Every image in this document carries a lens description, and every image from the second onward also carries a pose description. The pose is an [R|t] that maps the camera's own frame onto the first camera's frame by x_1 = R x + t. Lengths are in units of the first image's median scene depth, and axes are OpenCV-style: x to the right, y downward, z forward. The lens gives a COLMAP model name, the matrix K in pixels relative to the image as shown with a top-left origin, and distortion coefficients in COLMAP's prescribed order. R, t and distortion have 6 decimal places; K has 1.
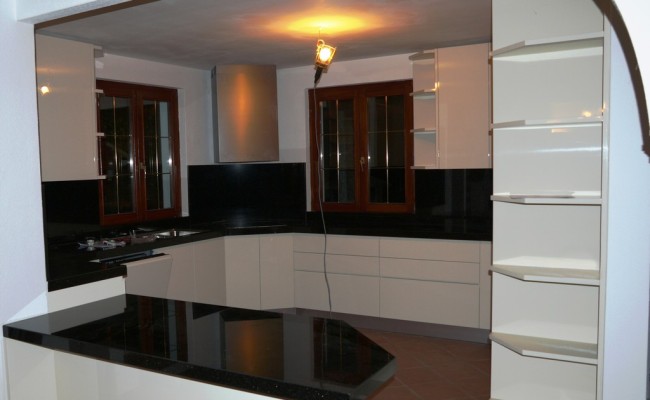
lens RADIAL K [[610.8, 0, 325.0], [0, 610.8, 200.0], [0, 0, 1]] dist [-0.080669, -0.002149]
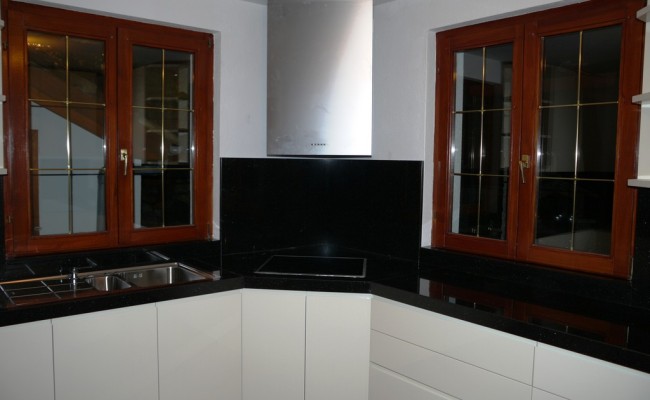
lens RADIAL K [[545.5, 0, 325.0], [0, 545.5, 200.0], [0, 0, 1]] dist [-0.147466, 0.143164]
pose [[0.928168, 0.066998, -0.366081, 0.072752], [-0.061722, 0.997752, 0.026110, -0.034702], [0.367008, -0.001640, 0.930216, 0.529868]]
